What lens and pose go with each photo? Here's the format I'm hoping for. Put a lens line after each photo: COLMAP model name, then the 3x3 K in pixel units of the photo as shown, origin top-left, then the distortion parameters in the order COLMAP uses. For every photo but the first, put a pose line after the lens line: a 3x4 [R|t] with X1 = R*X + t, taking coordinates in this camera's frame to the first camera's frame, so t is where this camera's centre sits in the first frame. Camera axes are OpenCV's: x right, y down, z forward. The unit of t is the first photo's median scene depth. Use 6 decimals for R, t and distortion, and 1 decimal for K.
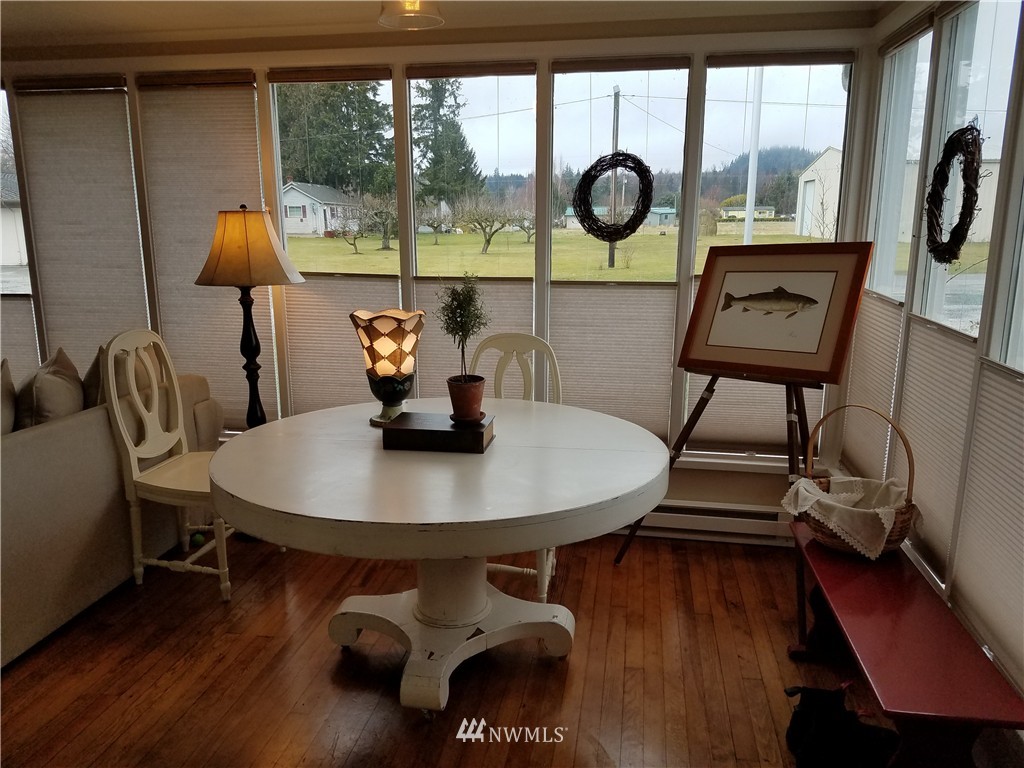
lens RADIAL K [[793.8, 0, 525.5], [0, 793.8, 408.1], [0, 0, 1]] dist [-0.017729, -0.007671]
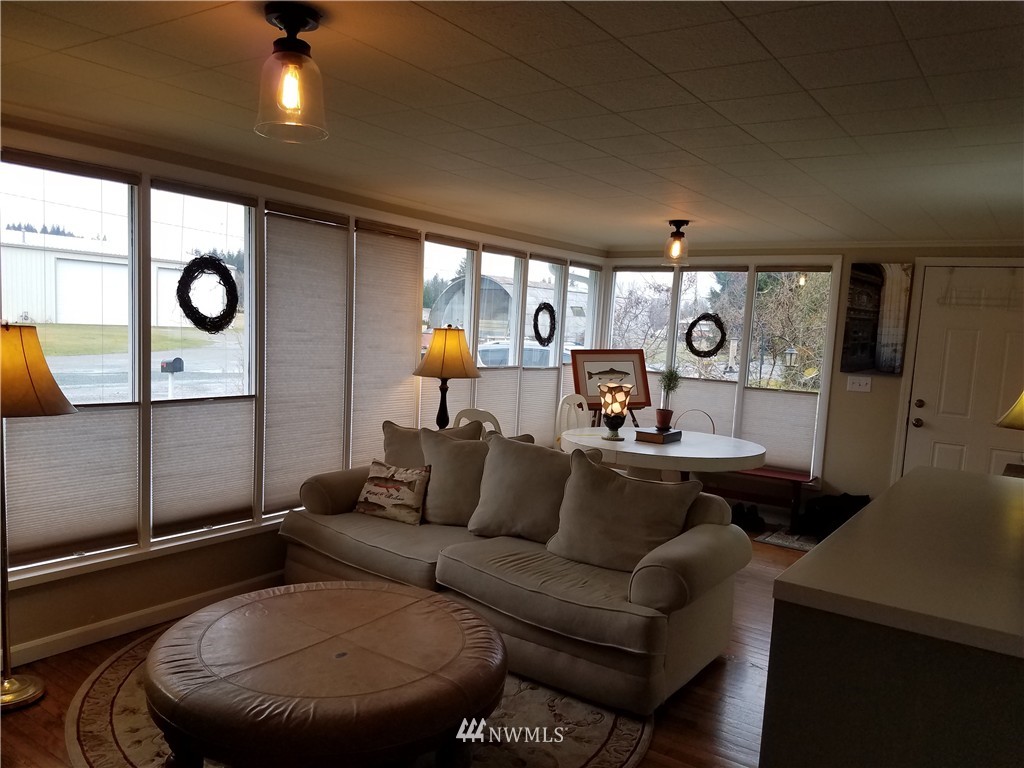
lens RADIAL K [[792.7, 0, 507.5], [0, 792.7, 412.5], [0, 0, 1]] dist [0.183583, -0.237119]
pose [[0.449229, -0.075563, 0.890216, -1.695360], [0.177659, 0.984073, -0.006122, -0.065066], [-0.875575, 0.160905, 0.455498, 0.253872]]
